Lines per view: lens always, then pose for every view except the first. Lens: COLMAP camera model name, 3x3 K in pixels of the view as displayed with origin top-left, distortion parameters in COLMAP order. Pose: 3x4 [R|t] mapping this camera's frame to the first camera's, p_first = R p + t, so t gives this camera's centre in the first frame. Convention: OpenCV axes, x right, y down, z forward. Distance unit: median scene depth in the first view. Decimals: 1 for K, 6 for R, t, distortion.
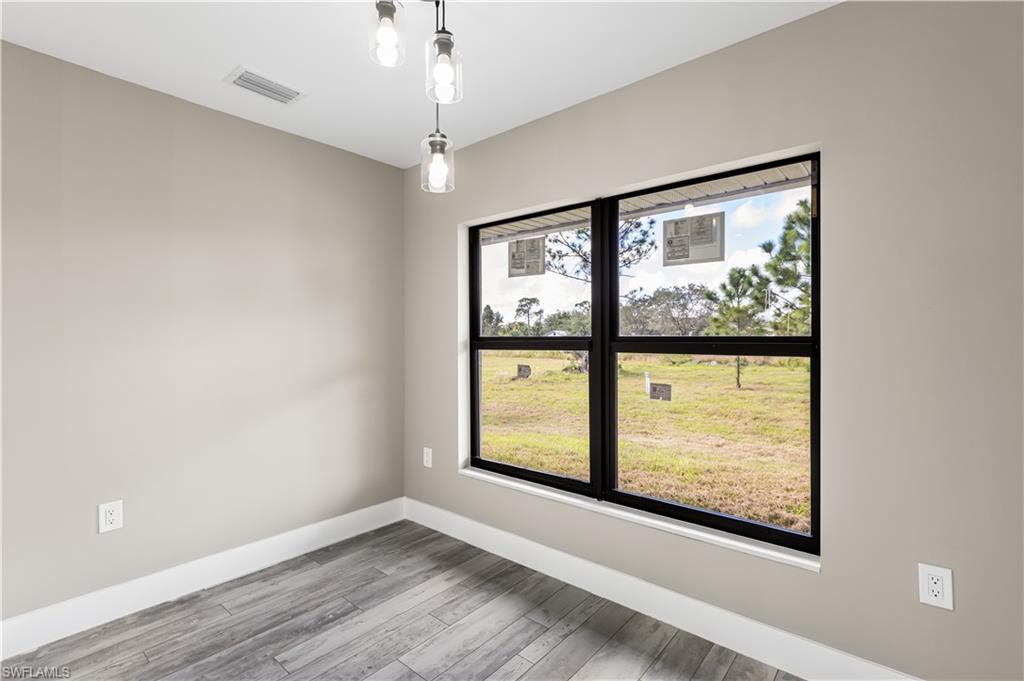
lens RADIAL K [[470.7, 0, 512.0], [0, 470.7, 340.5], [0, 0, 1]] dist [0.003416, -0.000186]
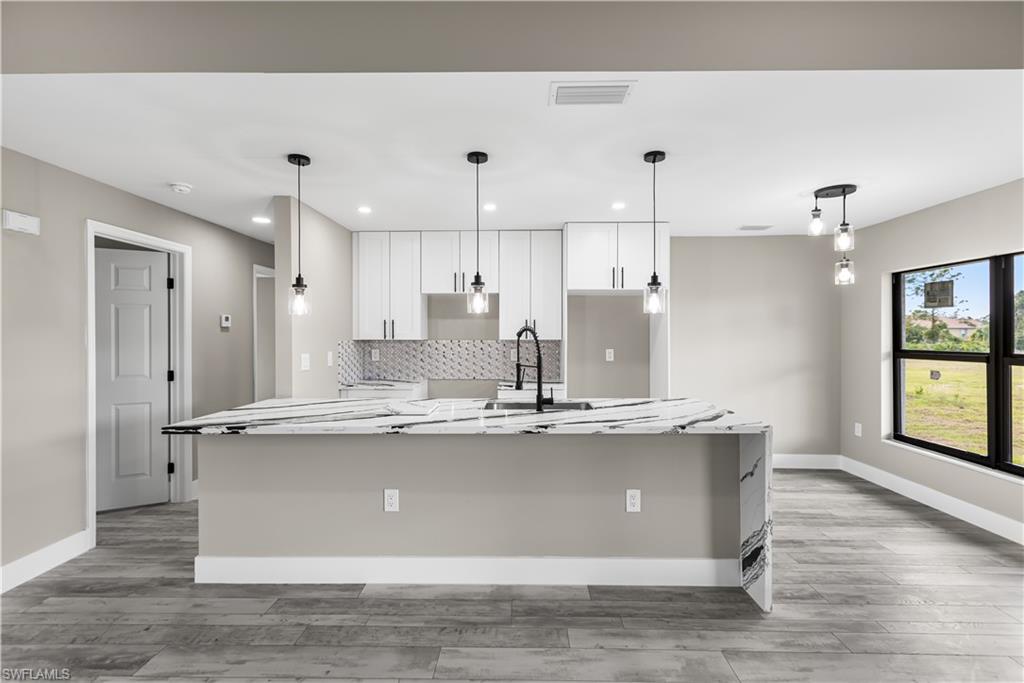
lens RADIAL K [[475.4, 0, 512.9], [0, 475.4, 335.5], [0, 0, 1]] dist [0.002391, -0.000221]
pose [[0.635745, 0.003518, -0.771891, 0.322062], [-0.005907, 0.999983, -0.000307, -0.045458], [0.771876, 0.004754, 0.635755, -0.895344]]
